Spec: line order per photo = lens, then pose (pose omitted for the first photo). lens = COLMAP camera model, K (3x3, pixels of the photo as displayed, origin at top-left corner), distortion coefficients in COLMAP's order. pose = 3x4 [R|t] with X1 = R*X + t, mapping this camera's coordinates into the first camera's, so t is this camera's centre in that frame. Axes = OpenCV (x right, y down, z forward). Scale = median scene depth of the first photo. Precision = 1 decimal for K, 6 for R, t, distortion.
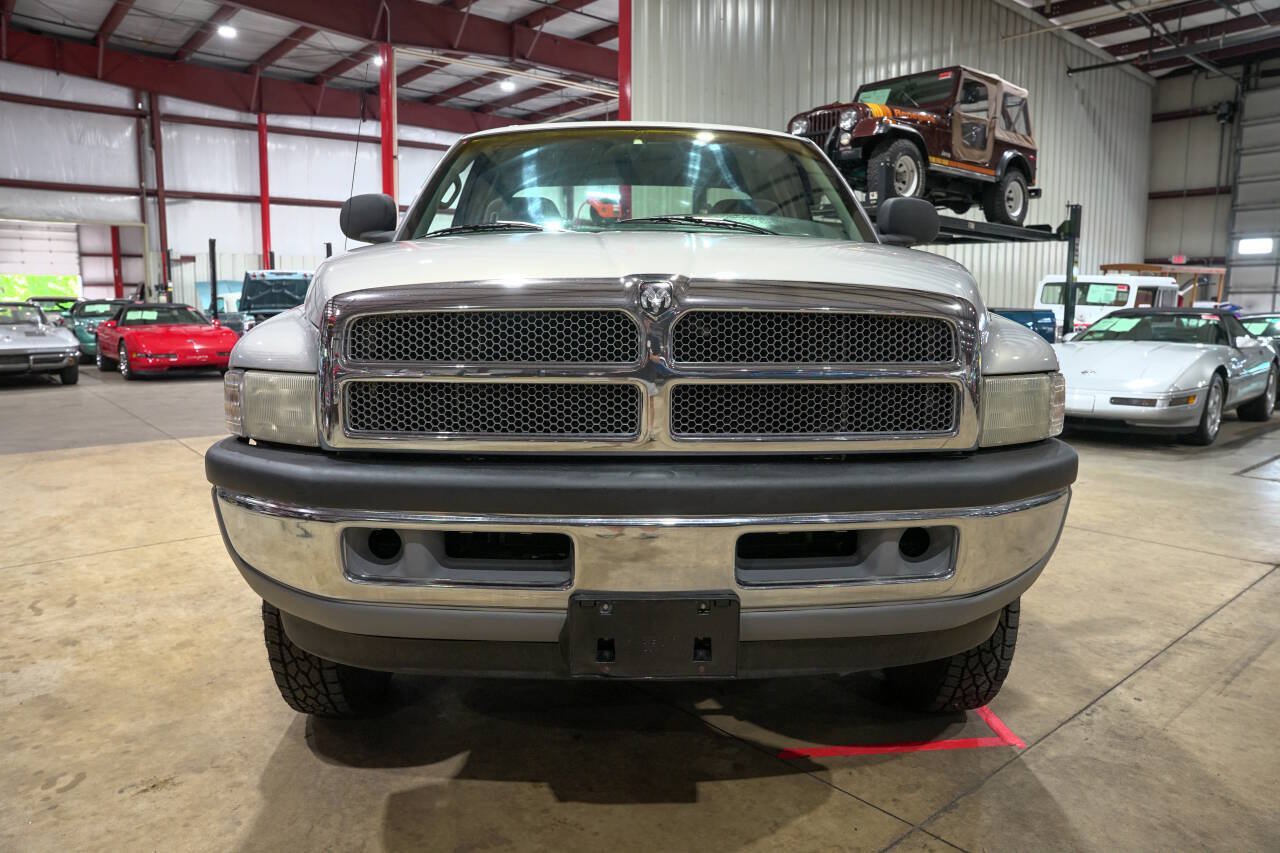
lens RADIAL K [[877.6, 0, 643.2], [0, 877.6, 423.9], [0, 0, 1]] dist [-0.143272, 0.113260]
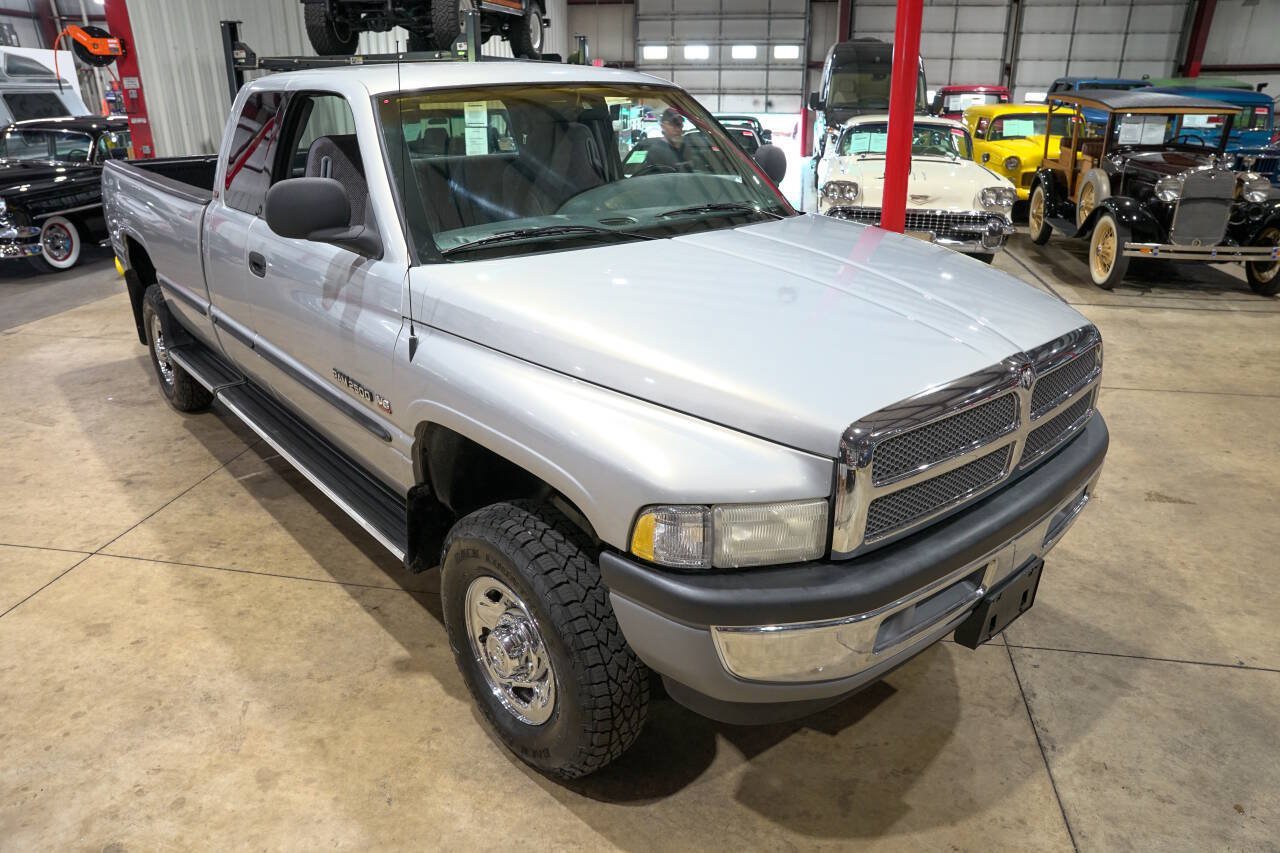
lens RADIAL K [[878.9, 0, 643.8], [0, 878.9, 423.5], [0, 0, 1]] dist [-0.143909, 0.115369]
pose [[0.770426, -0.240548, 0.590406, -0.608054], [0.093334, 0.958665, 0.268795, -0.238024], [-0.630660, -0.151981, 0.761032, 0.172967]]
